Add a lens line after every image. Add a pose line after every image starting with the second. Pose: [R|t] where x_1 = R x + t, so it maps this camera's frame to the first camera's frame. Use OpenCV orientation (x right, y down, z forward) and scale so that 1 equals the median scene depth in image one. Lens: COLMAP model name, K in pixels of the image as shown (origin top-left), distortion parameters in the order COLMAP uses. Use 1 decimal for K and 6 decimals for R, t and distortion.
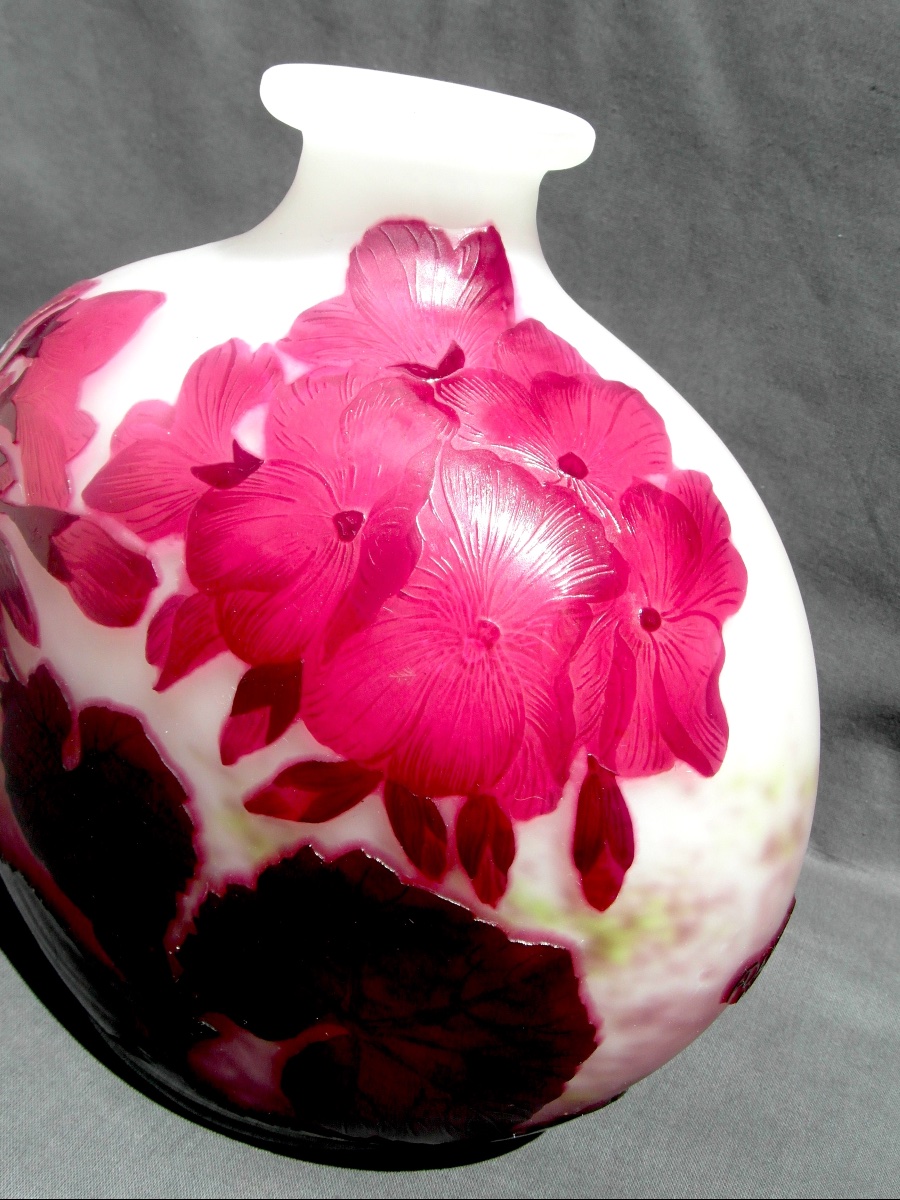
lens RADIAL K [[1230.6, 0, 450.0], [0, 1230.6, 600.0], [0, 0, 1]] dist [0.016254, -0.166923]
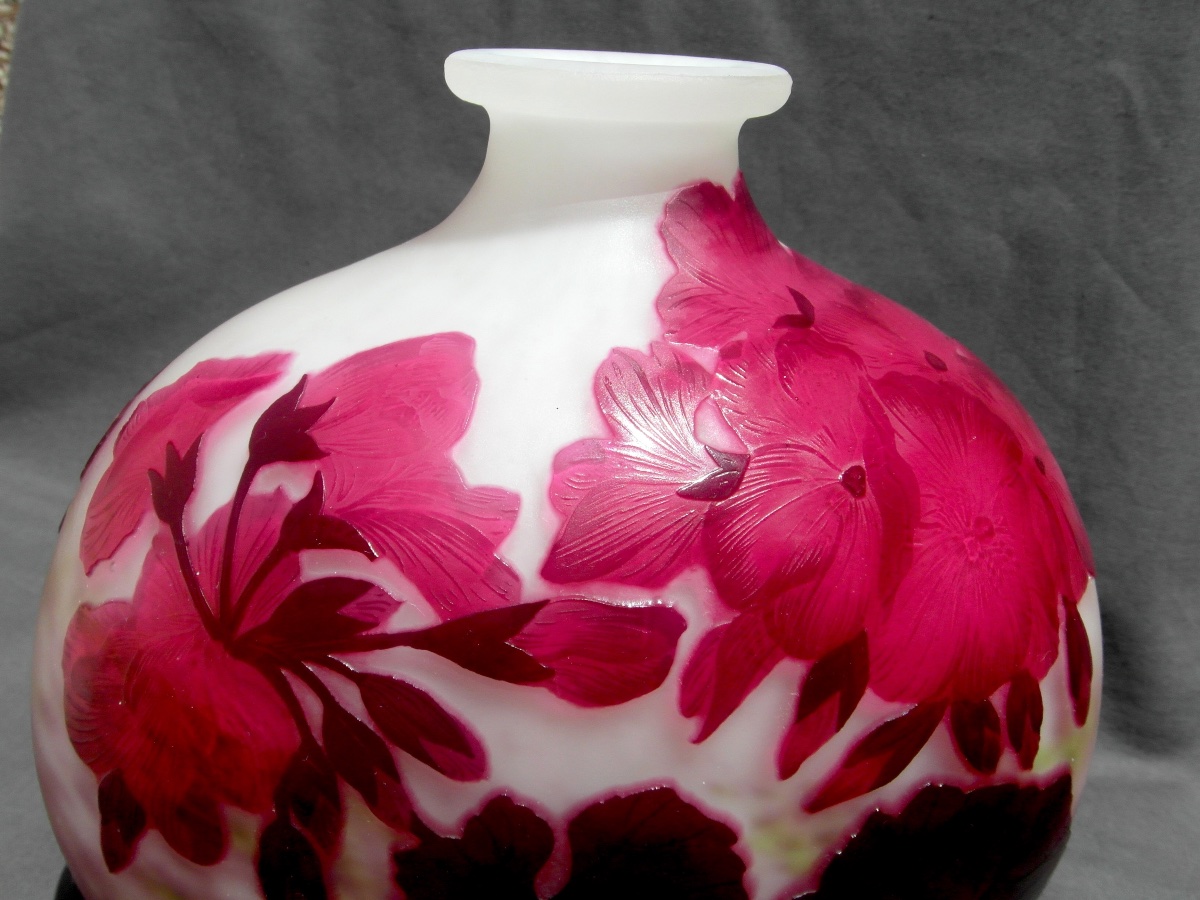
lens RADIAL K [[1230.6, 0, 603.8], [0, 1230.6, 434.4], [0, 0, 1]] dist [0.016254, -0.166923]
pose [[0.759005, -0.340751, 0.554797, -0.721289], [0.373048, 0.925974, 0.058366, -0.214611], [-0.533616, 0.162666, 0.829936, 0.264324]]
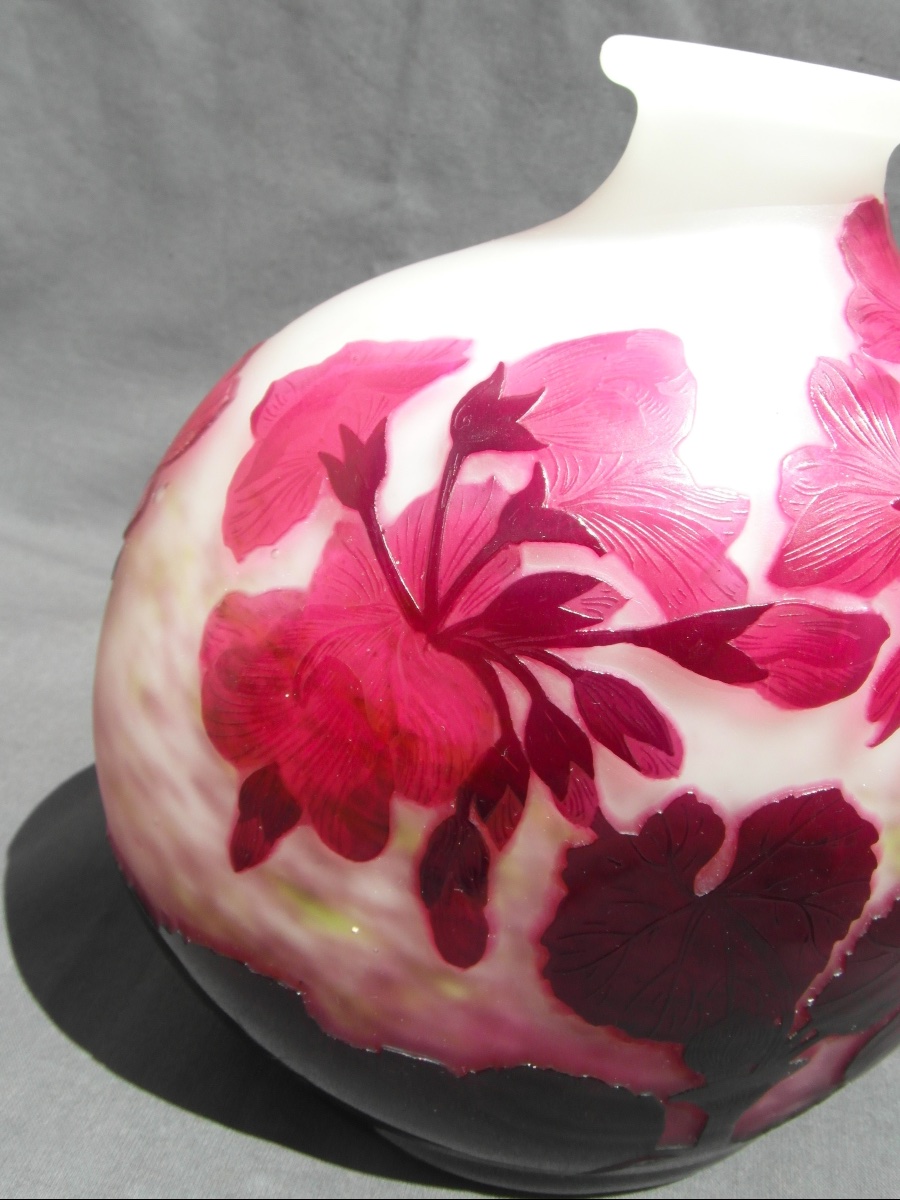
lens RADIAL K [[1230.6, 0, 450.0], [0, 1230.6, 600.0], [0, 0, 1]] dist [0.016254, -0.166923]
pose [[0.686830, -0.367160, 0.627263, -1.016416], [0.307939, 0.928738, 0.206443, -0.324348], [-0.658361, 0.051368, 0.750948, 0.518174]]
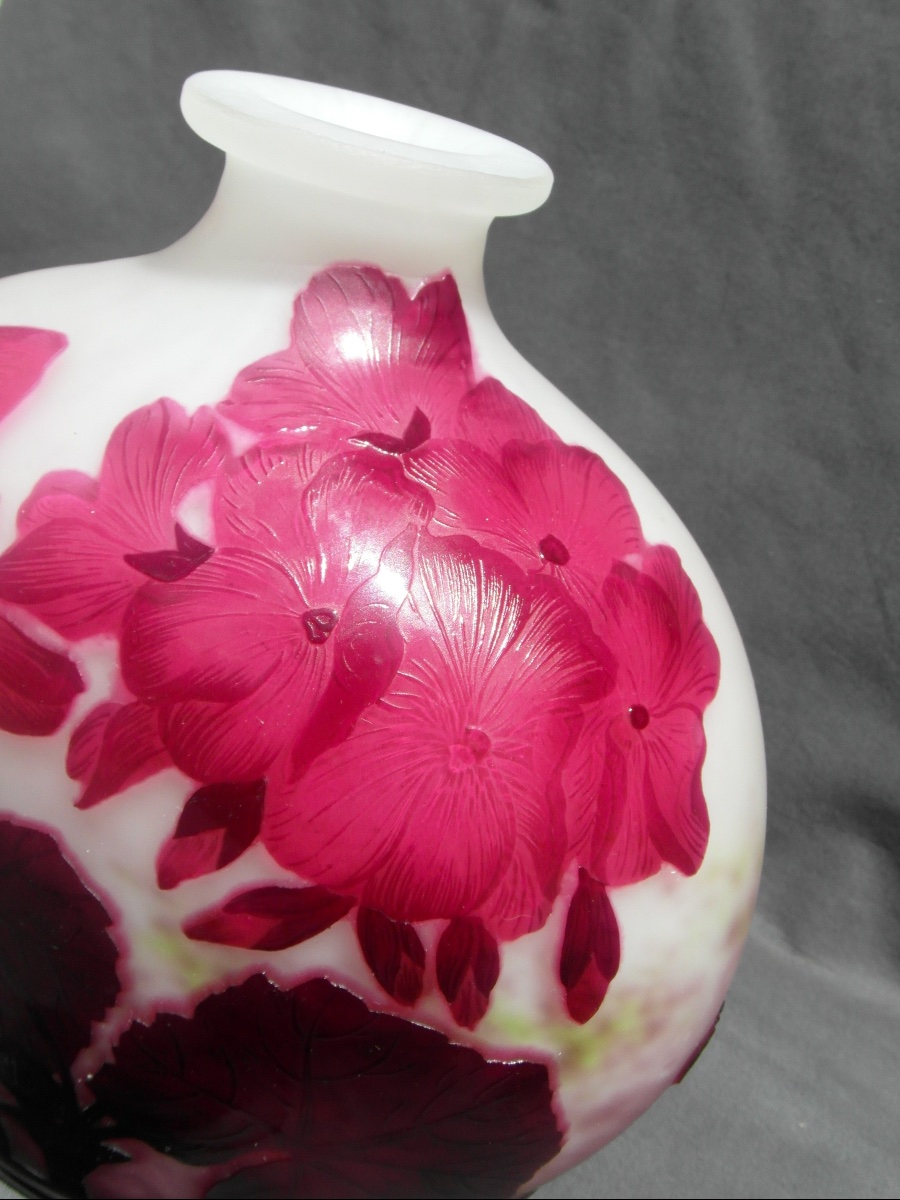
lens RADIAL K [[1230.6, 0, 450.0], [0, 1230.6, 600.0], [0, 0, 1]] dist [0.016254, -0.166923]
pose [[0.980377, -0.015092, 0.196554, -0.153216], [0.007306, 0.999162, 0.040279, -0.106520], [-0.196997, -0.038053, 0.979665, 0.112365]]
